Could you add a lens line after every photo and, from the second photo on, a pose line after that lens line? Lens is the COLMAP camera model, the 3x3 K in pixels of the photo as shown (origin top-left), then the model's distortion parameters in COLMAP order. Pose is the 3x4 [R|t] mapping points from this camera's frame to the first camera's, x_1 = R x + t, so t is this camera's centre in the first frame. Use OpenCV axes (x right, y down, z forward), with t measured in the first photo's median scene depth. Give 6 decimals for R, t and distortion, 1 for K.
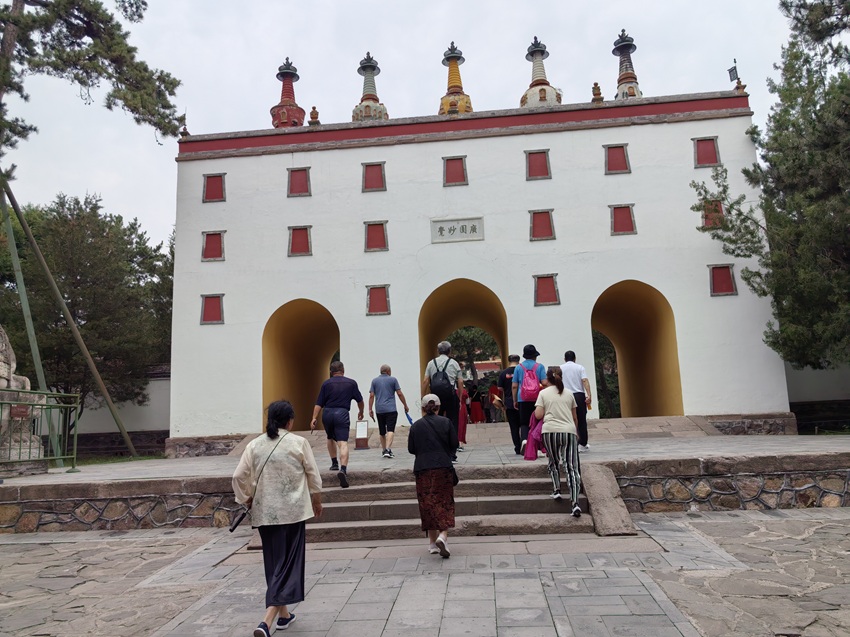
lens RADIAL K [[670.6, 0, 425.0], [0, 670.6, 318.5], [0, 0, 1]] dist [0.047072, -0.065264]
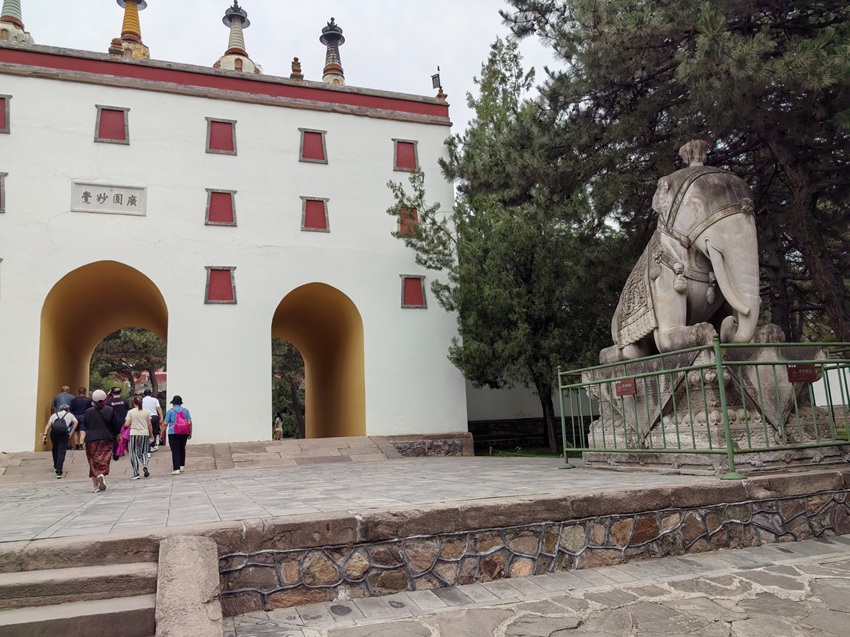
lens RADIAL K [[670.6, 0, 425.0], [0, 670.6, 318.5], [0, 0, 1]] dist [0.047072, -0.065264]
pose [[0.906934, 0.068990, 0.415586, 0.068322], [-0.060287, 0.997600, -0.034045, 0.011982], [-0.416937, 0.005822, 0.908917, 0.140887]]
